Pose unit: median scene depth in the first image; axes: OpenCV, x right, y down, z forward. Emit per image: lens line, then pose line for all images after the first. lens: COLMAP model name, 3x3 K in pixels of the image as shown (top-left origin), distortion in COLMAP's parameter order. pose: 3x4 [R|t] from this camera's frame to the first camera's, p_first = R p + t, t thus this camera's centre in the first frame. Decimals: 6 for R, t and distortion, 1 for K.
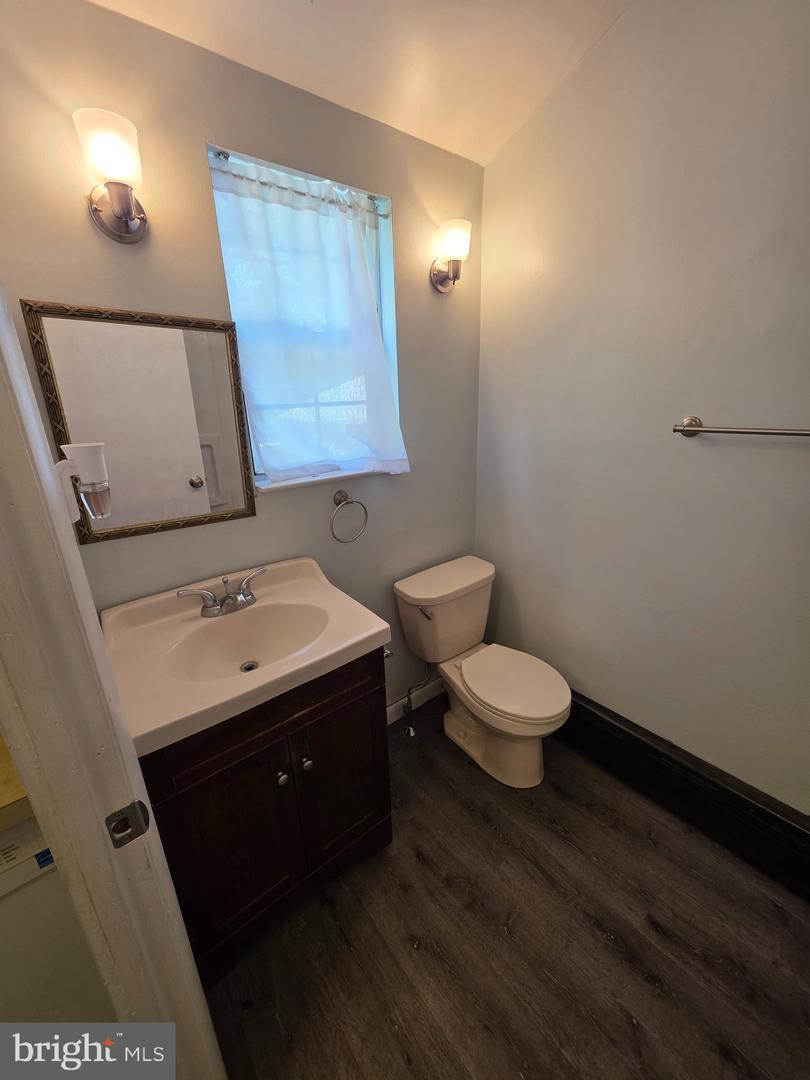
lens RADIAL K [[431.3, 0, 404.9], [0, 431.3, 537.6], [0, 0, 1]] dist [0.001675, 0.000520]
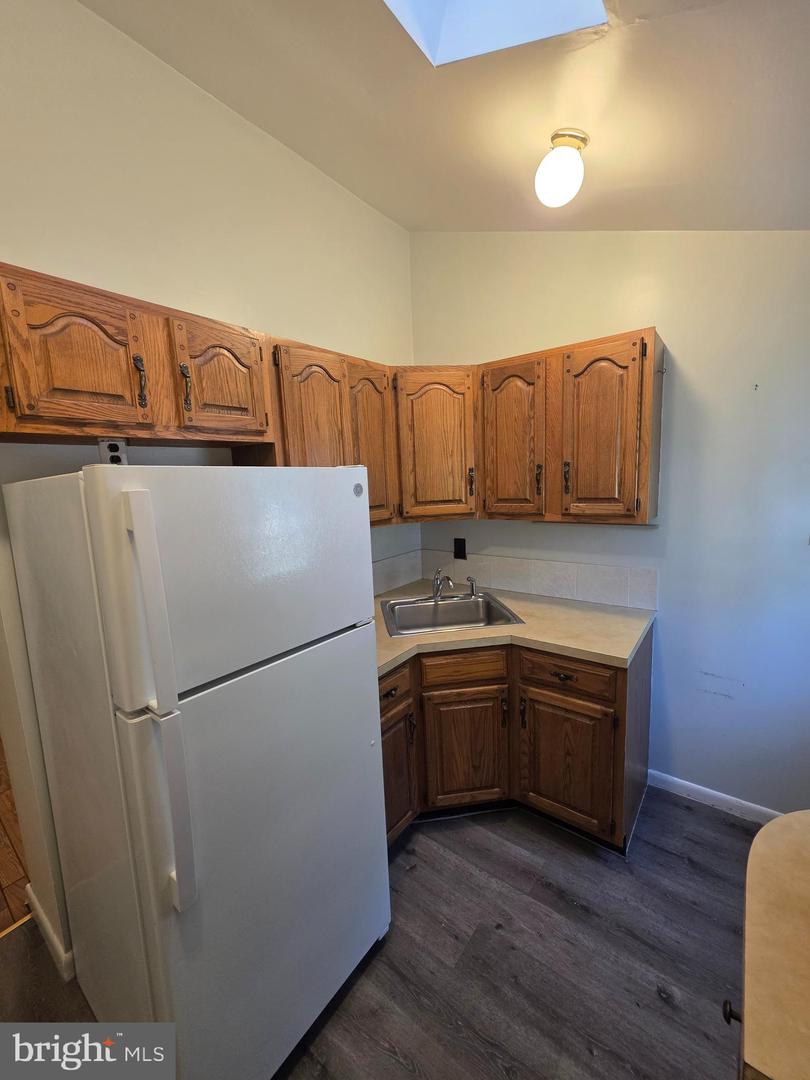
lens RADIAL K [[431.3, 0, 408.1], [0, 431.3, 539.1], [0, 0, 1]] dist [0.001675, 0.000520]
pose [[-0.969808, 0.094385, -0.224863, 1.037666], [-0.016444, 0.894658, 0.446450, -0.579574], [0.243314, 0.436668, -0.866094, 1.362676]]
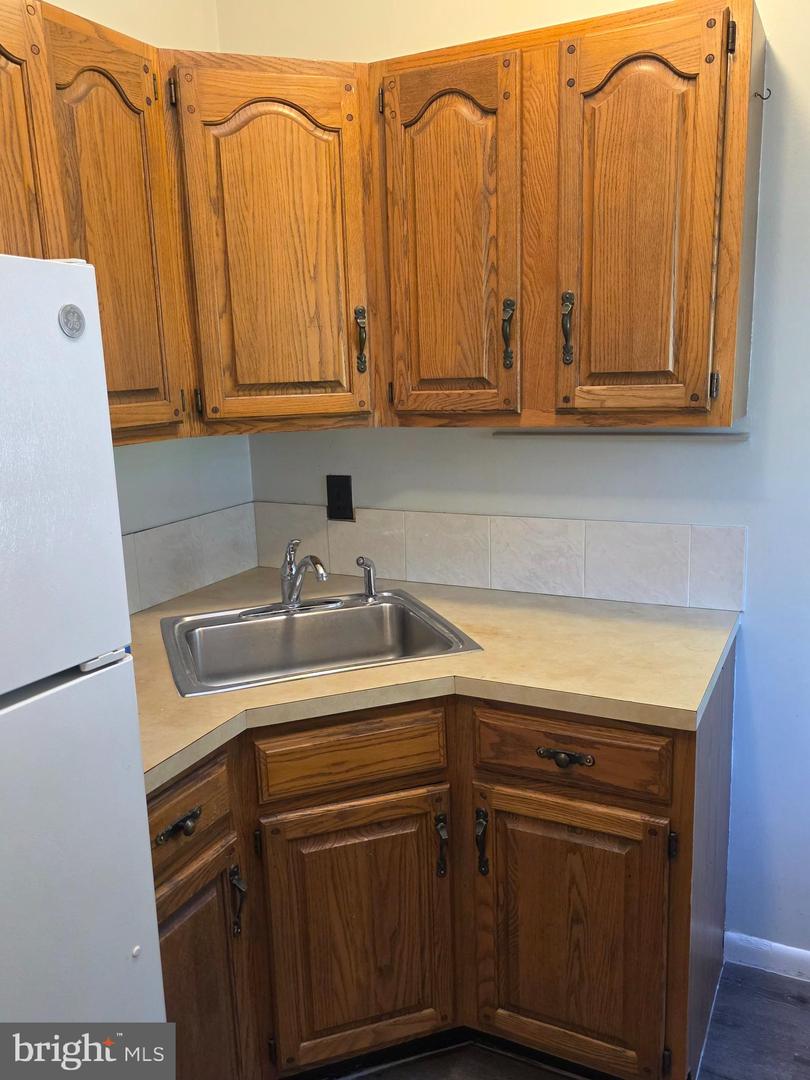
lens RADIAL K [[878.9, 0, 404.4], [0, 878.9, 541.9], [0, 0, 1]] dist [0.047553, -0.025274]
pose [[-0.907323, 0.131041, -0.399492, 0.994450], [-0.085136, 0.873238, 0.479800, -0.484551], [0.411725, 0.469344, -0.781152, 1.271679]]
